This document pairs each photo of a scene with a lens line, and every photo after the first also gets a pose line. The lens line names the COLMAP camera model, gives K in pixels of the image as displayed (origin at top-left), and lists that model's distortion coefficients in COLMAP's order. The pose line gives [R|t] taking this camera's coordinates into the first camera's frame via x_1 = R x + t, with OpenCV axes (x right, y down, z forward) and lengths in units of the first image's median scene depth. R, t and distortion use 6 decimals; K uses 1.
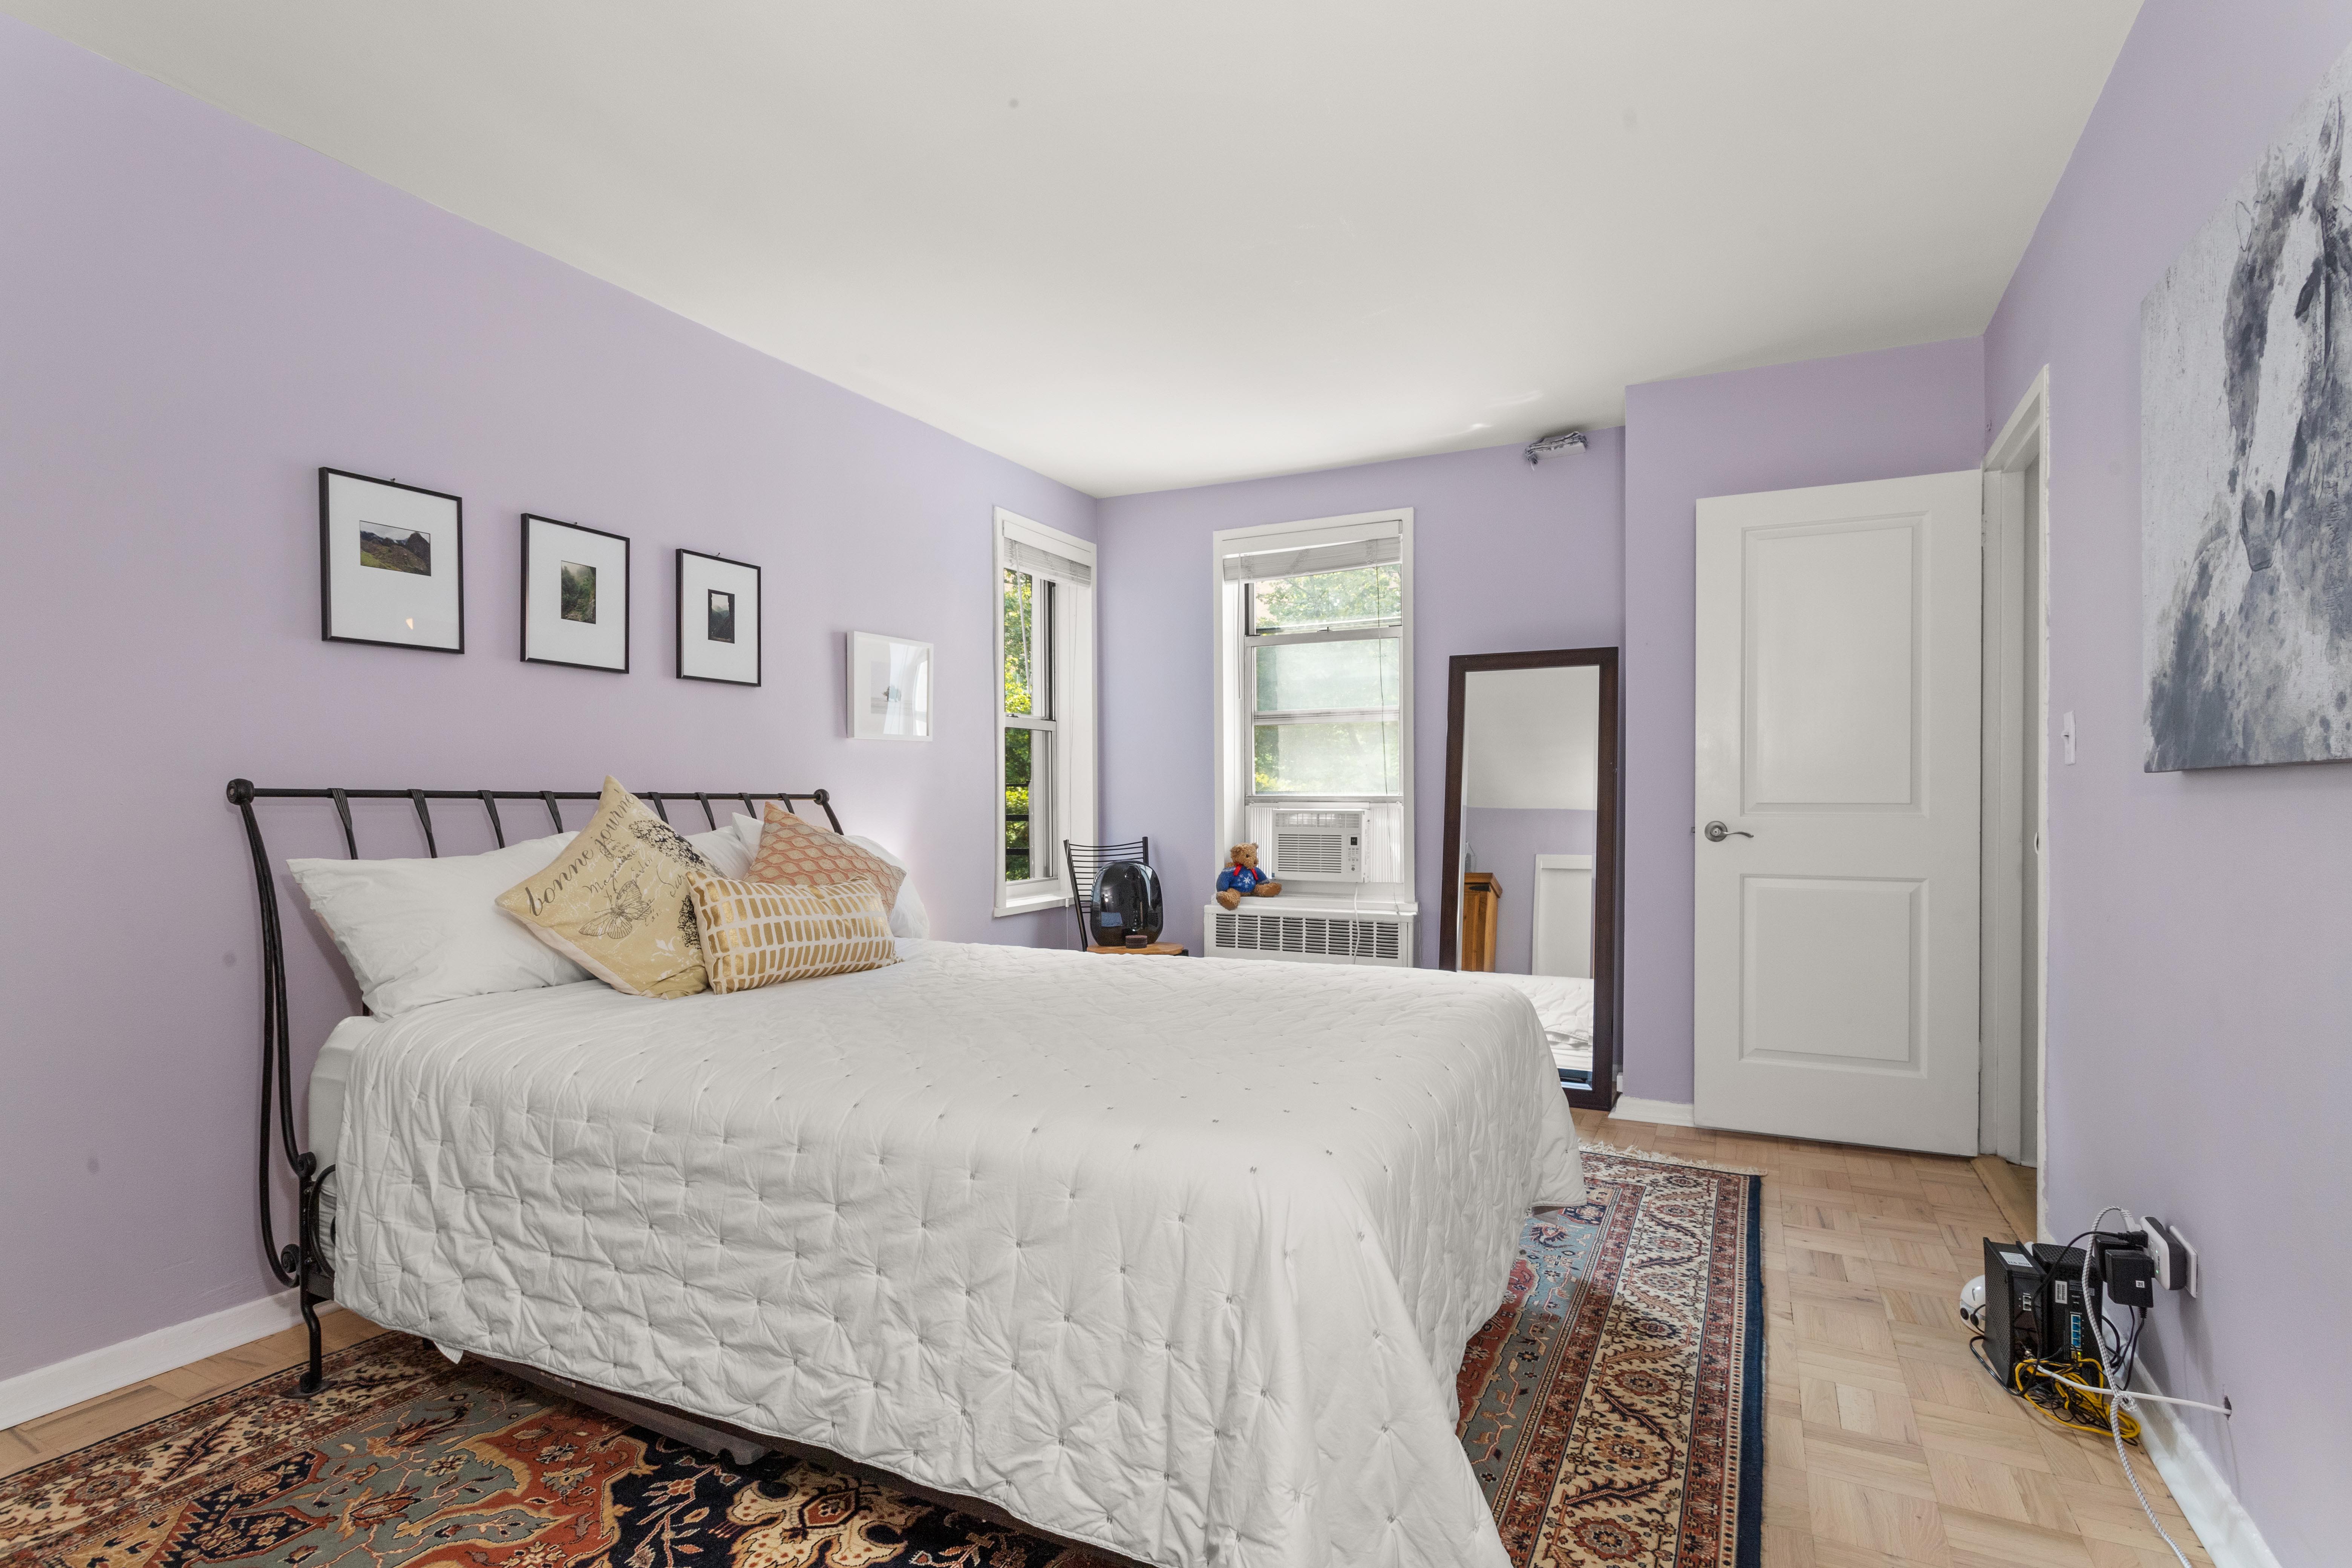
lens RADIAL K [[1152.7, 0, 1171.2], [0, 1152.7, 823.6], [0, 0, 1]] dist [0.002148, 0.000524]
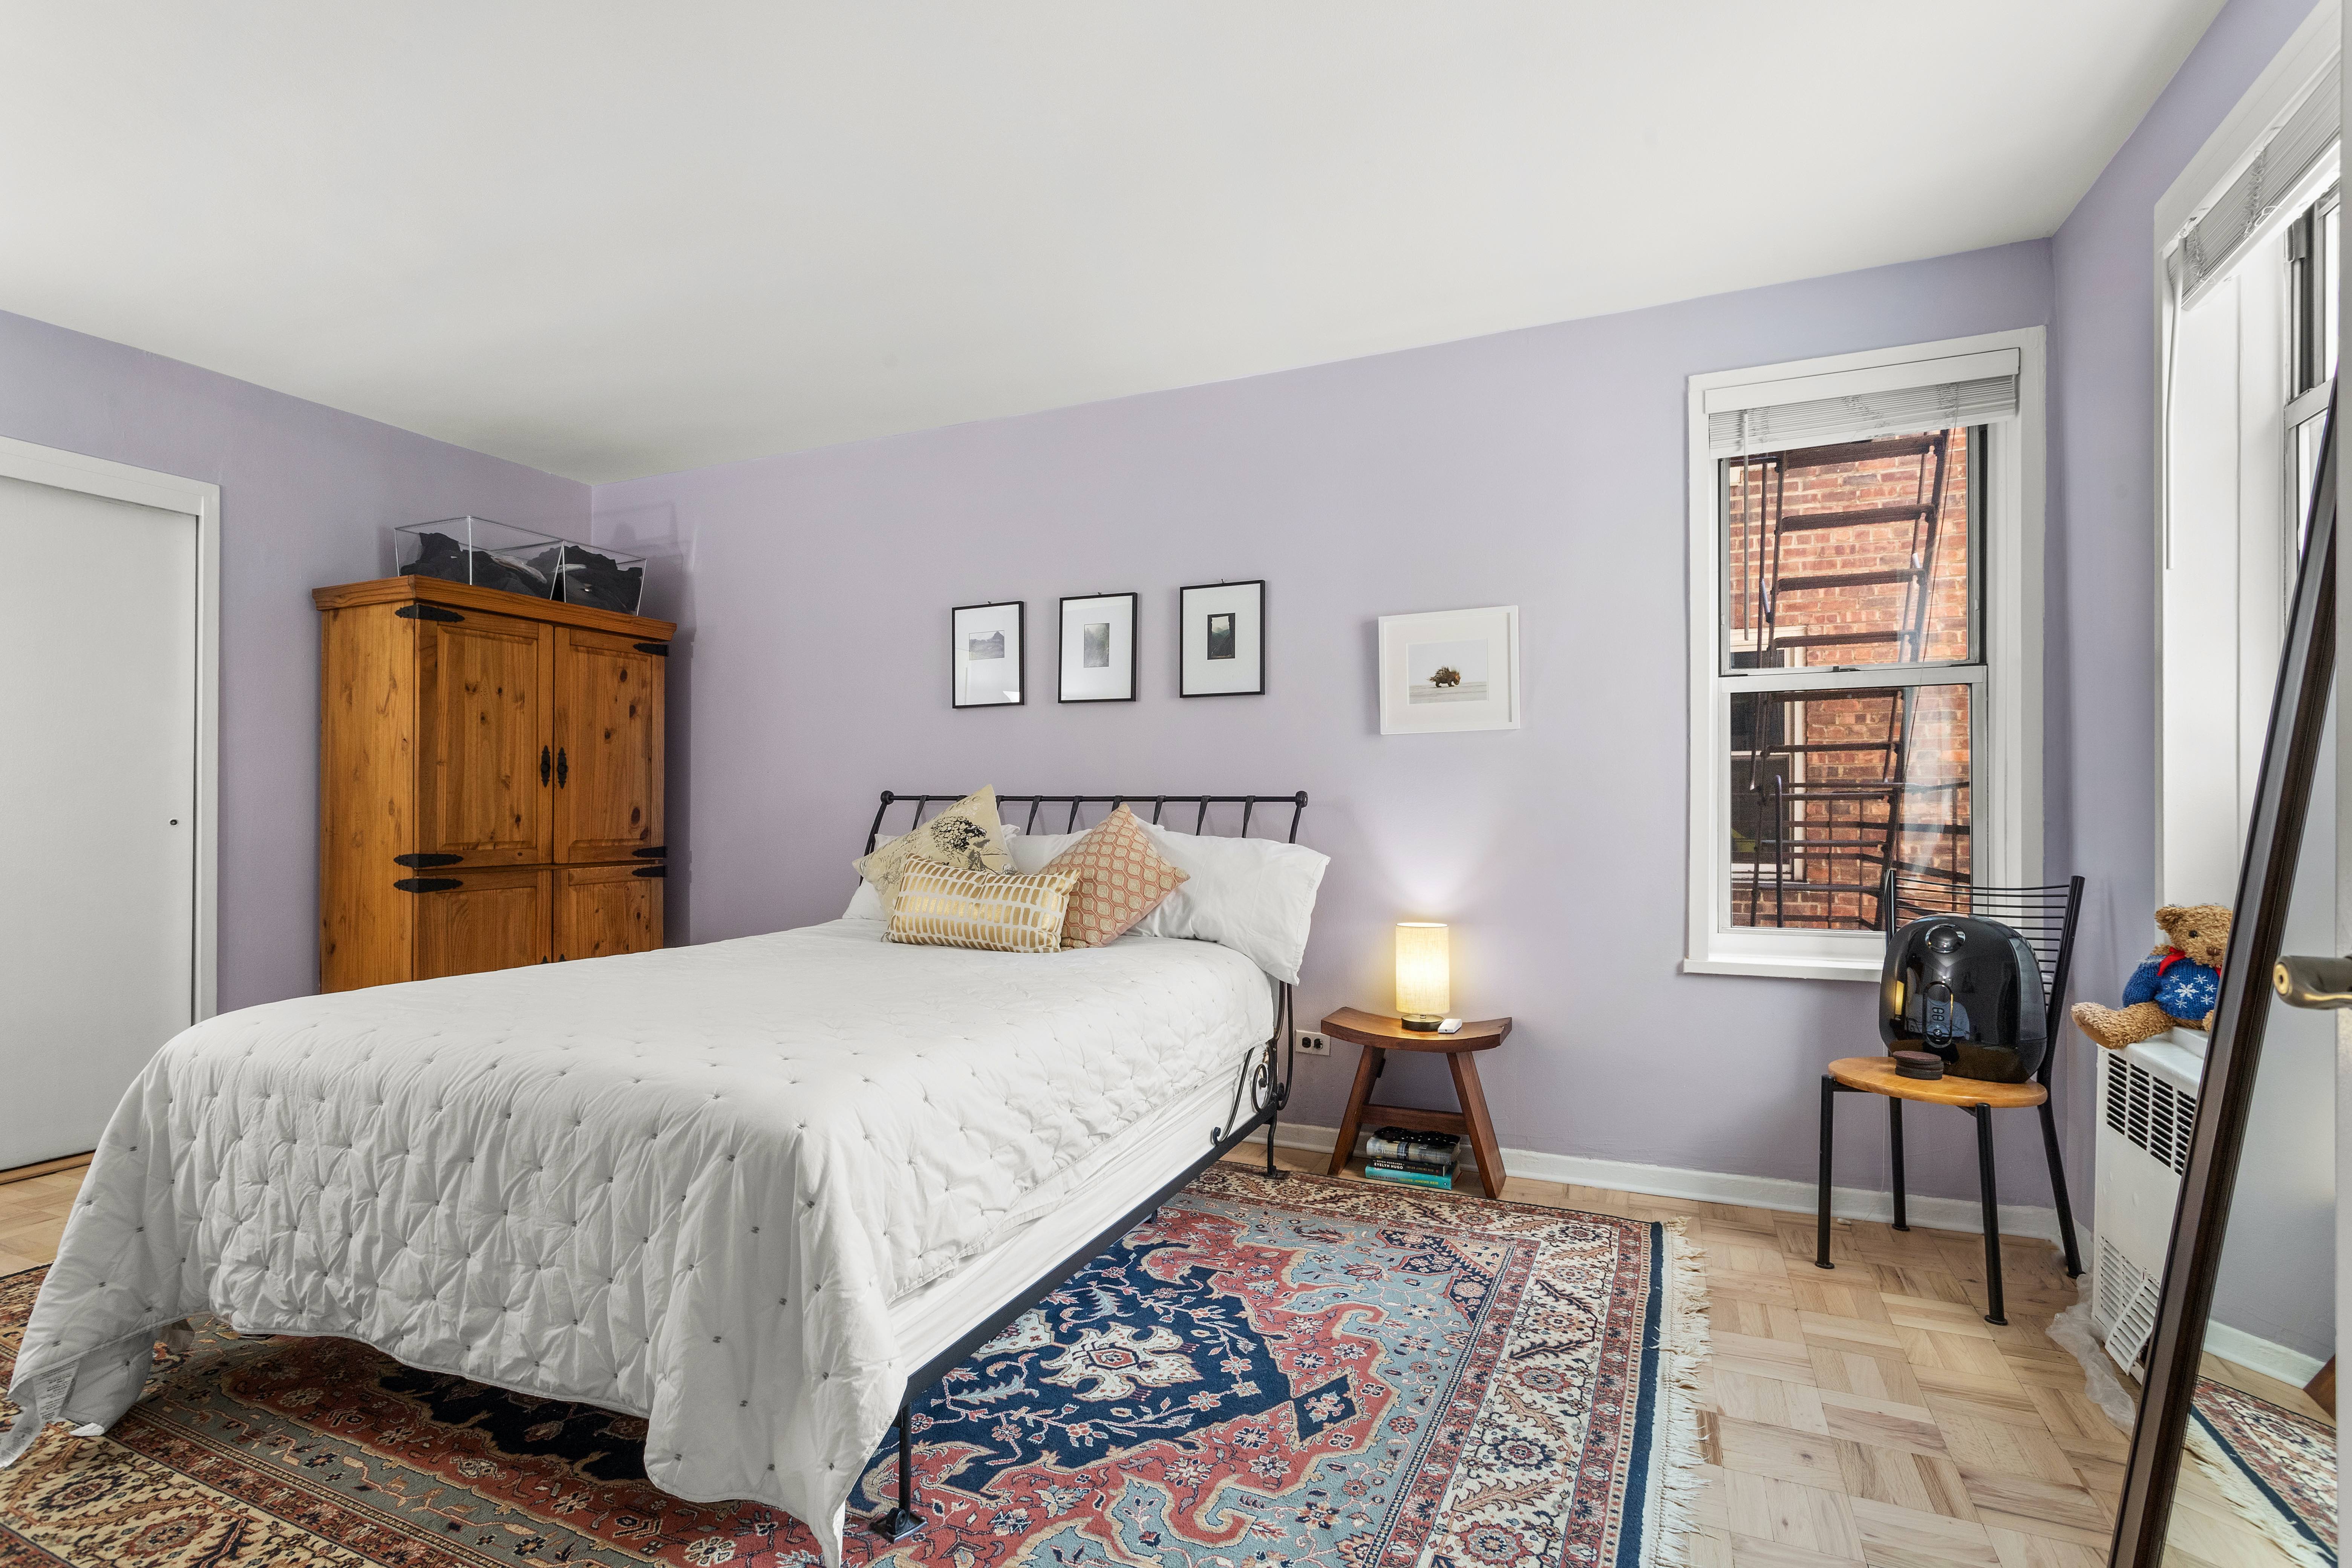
lens RADIAL K [[1152.7, 0, 1171.2], [0, 1152.7, 823.6], [0, 0, 1]] dist [0.002148, 0.000524]
pose [[0.043833, 0.019040, -0.998857, 1.211809], [-0.022077, 0.999593, 0.018086, -0.031279], [0.998795, 0.021259, 0.044236, 1.527944]]
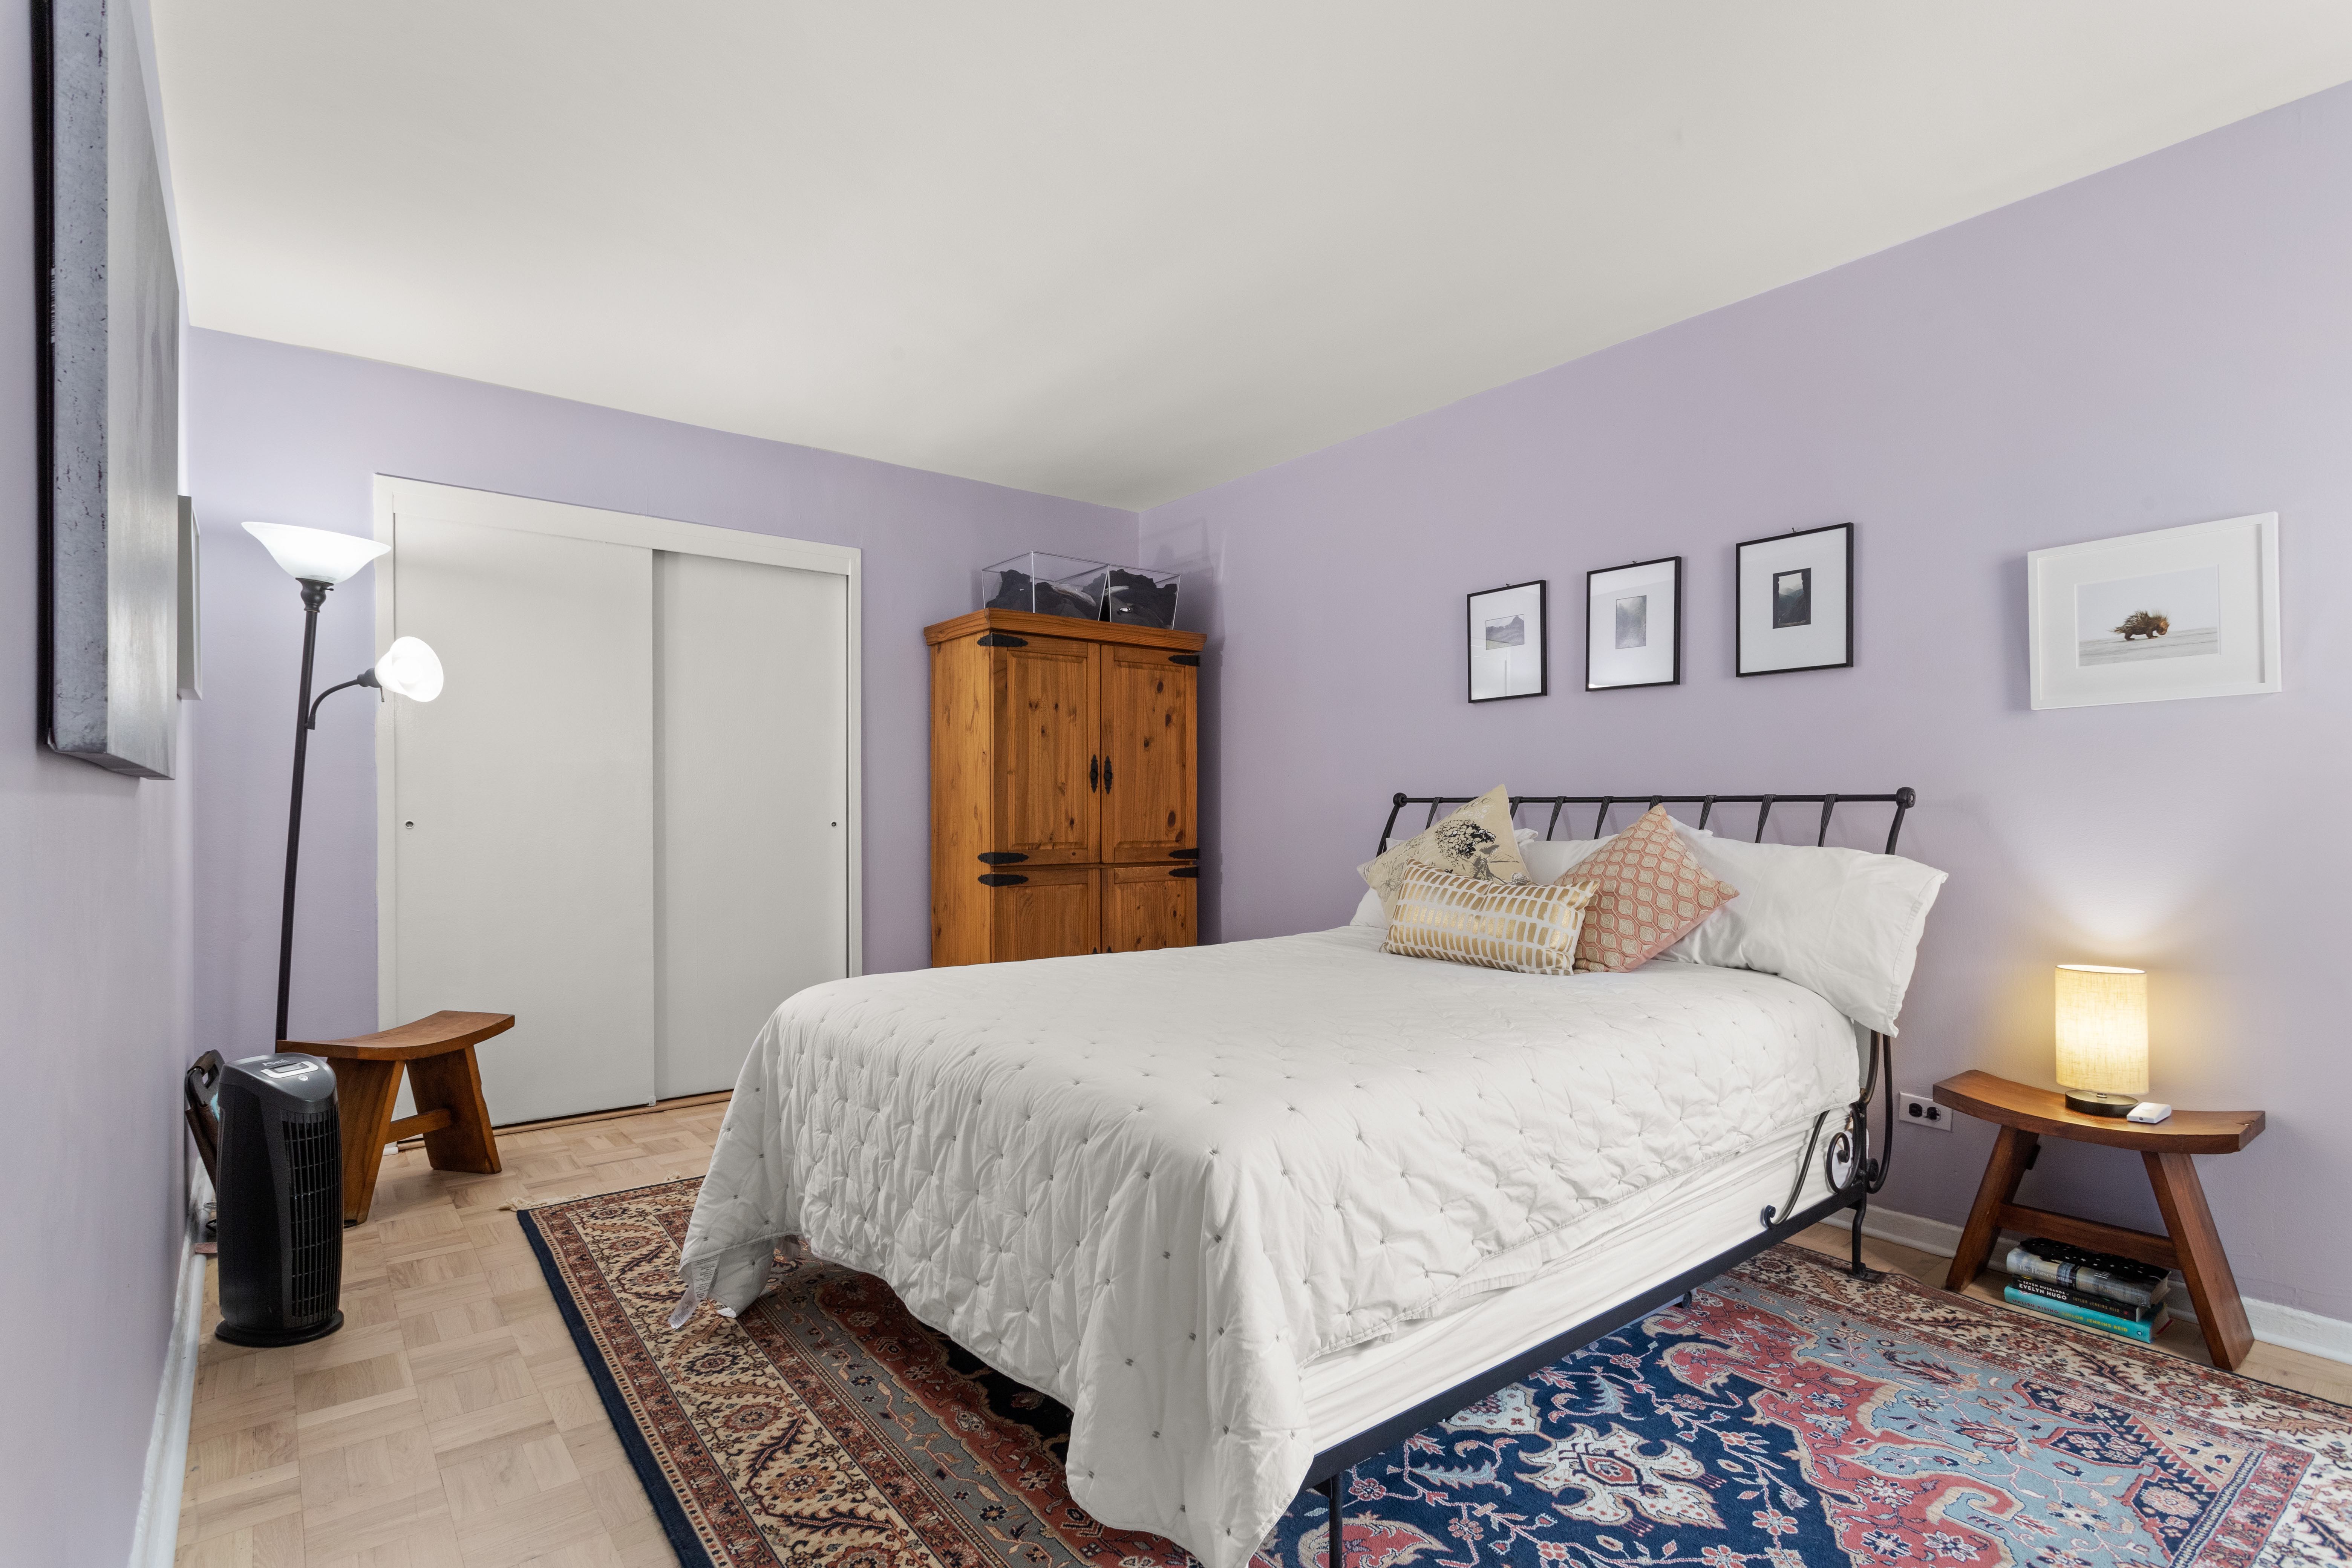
lens RADIAL K [[1152.7, 0, 1171.2], [0, 1152.7, 823.6], [0, 0, 1]] dist [0.002148, 0.000524]
pose [[-0.433542, 0.016281, -0.900986, 1.073017], [-0.013978, 0.999595, 0.024789, -0.032002], [0.901025, 0.023341, -0.433139, 1.613664]]
